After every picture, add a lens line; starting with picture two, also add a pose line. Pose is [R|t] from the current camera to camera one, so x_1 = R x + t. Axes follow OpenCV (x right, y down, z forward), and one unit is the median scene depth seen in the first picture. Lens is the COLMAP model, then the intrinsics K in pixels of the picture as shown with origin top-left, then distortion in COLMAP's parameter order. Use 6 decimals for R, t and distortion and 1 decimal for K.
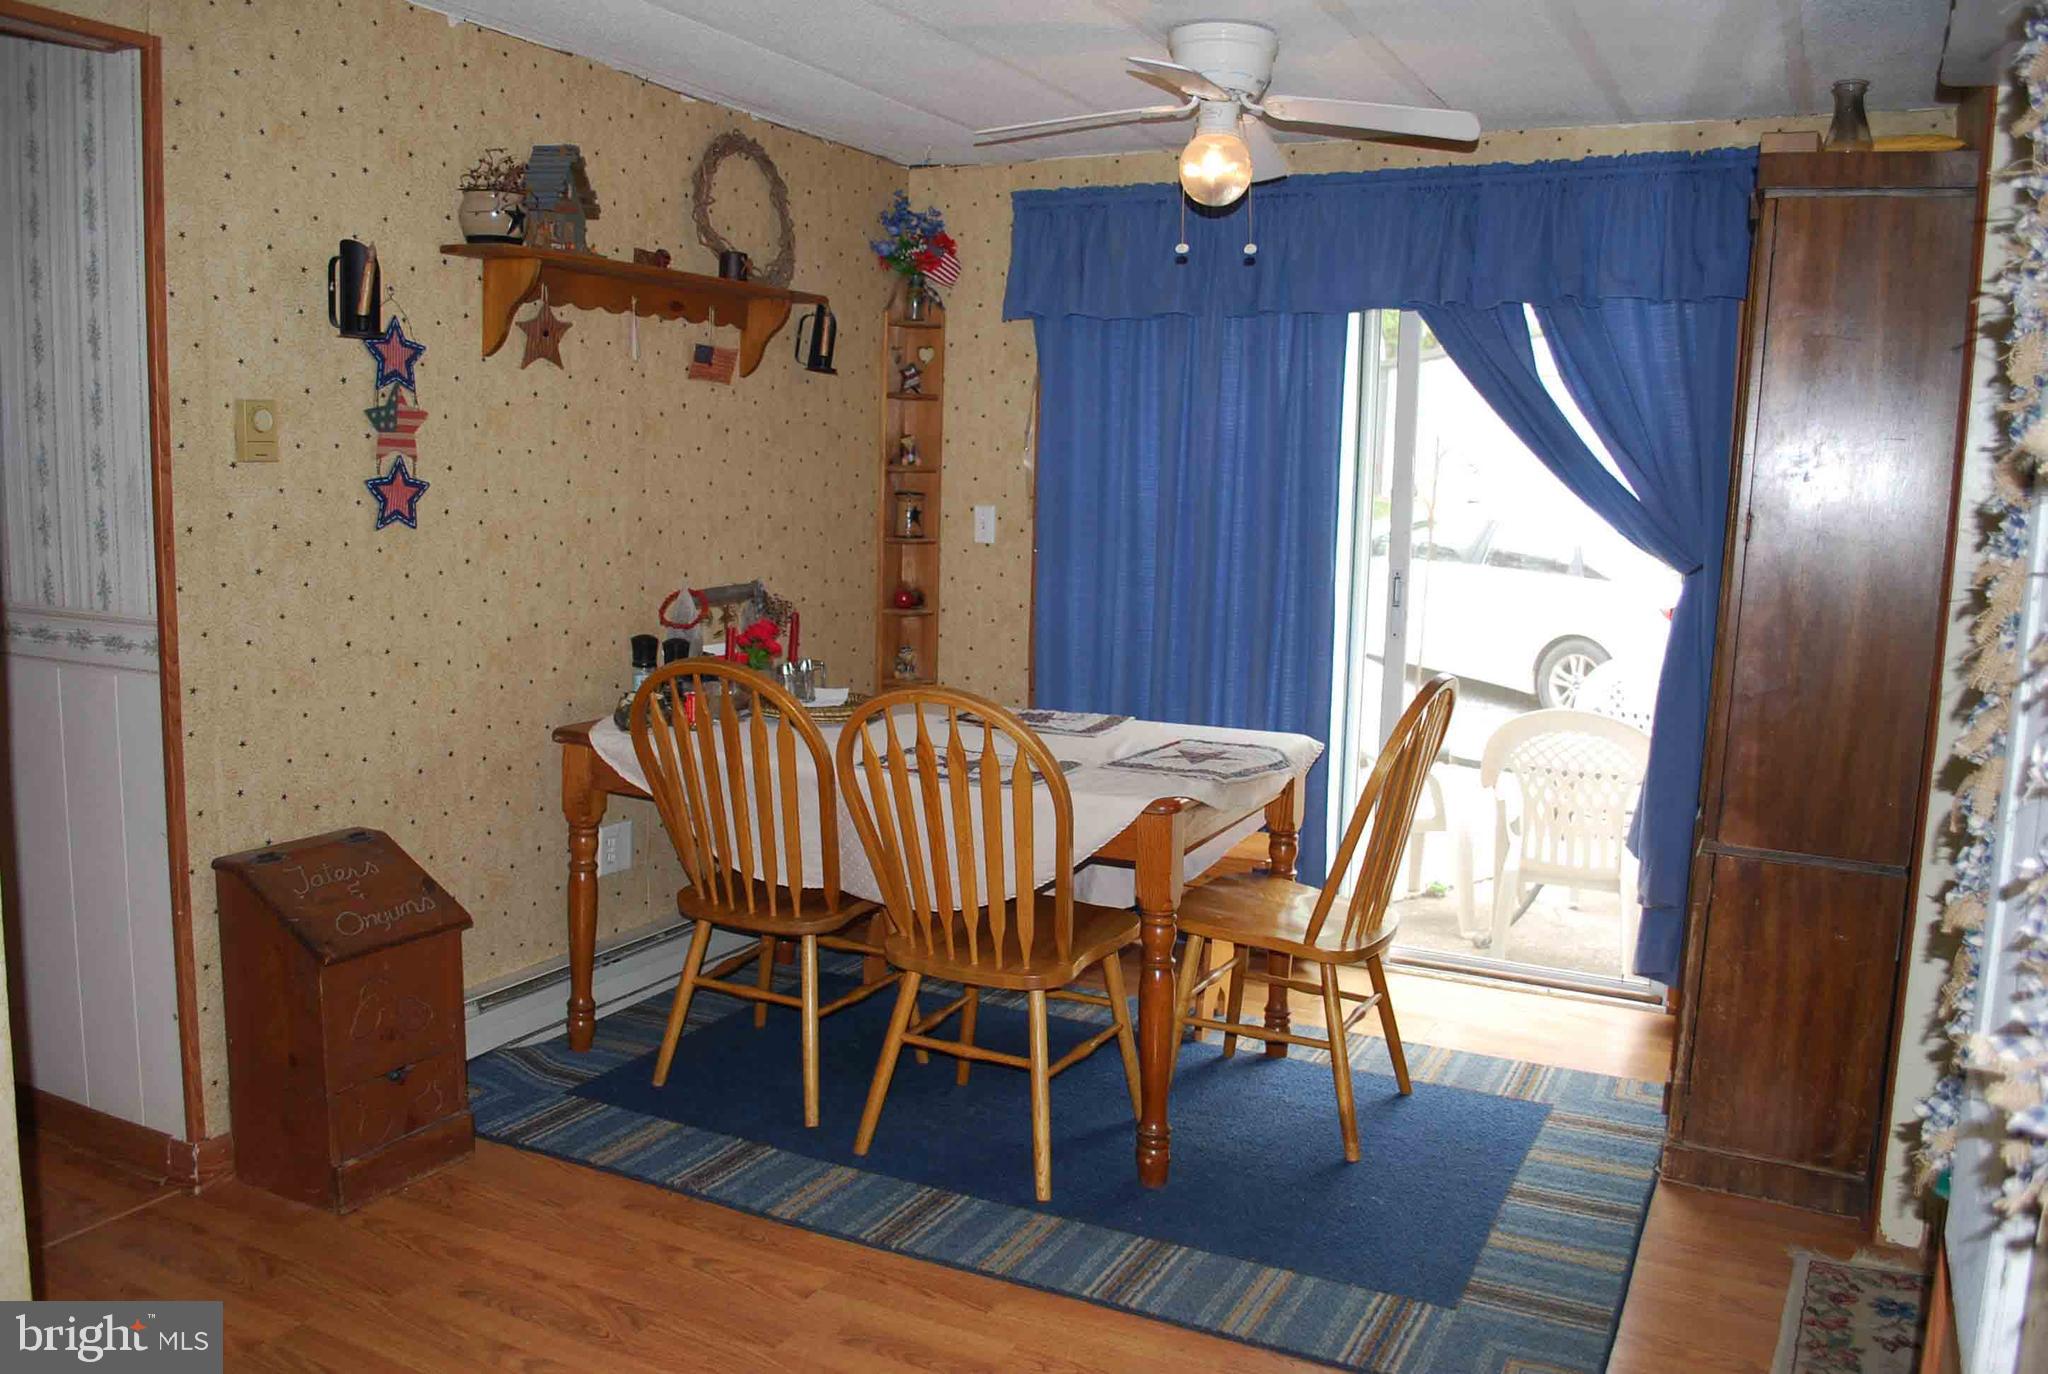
lens RADIAL K [[1625.9, 0, 1041.3], [0, 1625.9, 693.9], [0, 0, 1]] dist [-0.083008, 0.008373]
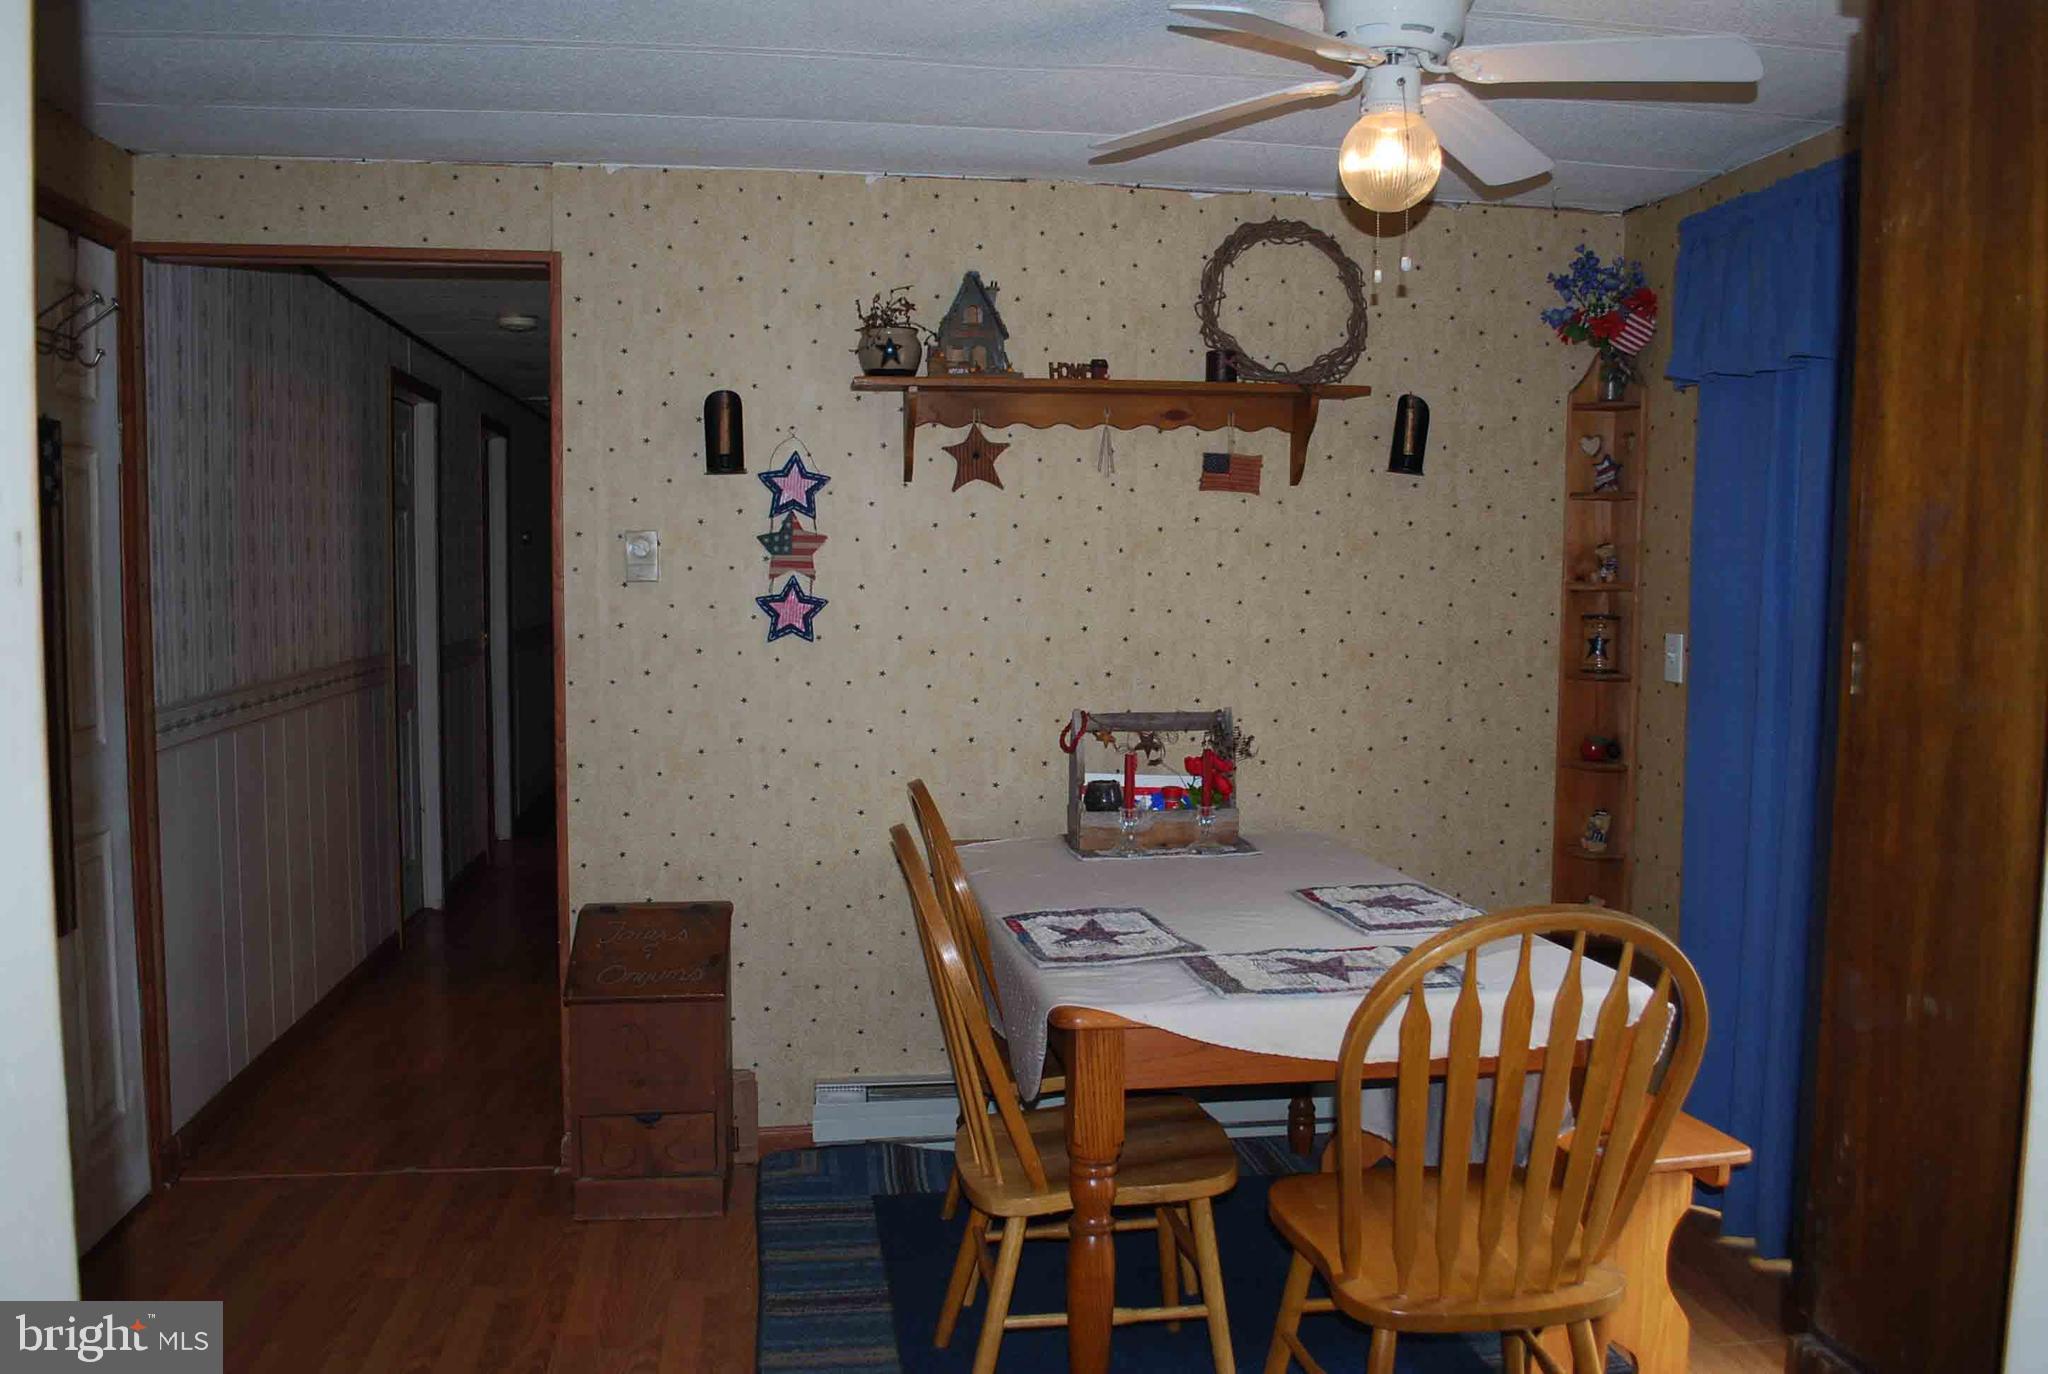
lens RADIAL K [[1625.9, 0, 1041.3], [0, 1625.9, 693.9], [0, 0, 1]] dist [-0.083008, 0.008373]
pose [[0.574289, 0.039436, -0.817702, 0.568678], [-0.105530, 0.994072, -0.026174, -0.050635], [0.811822, 0.101324, 0.575046, 0.454788]]
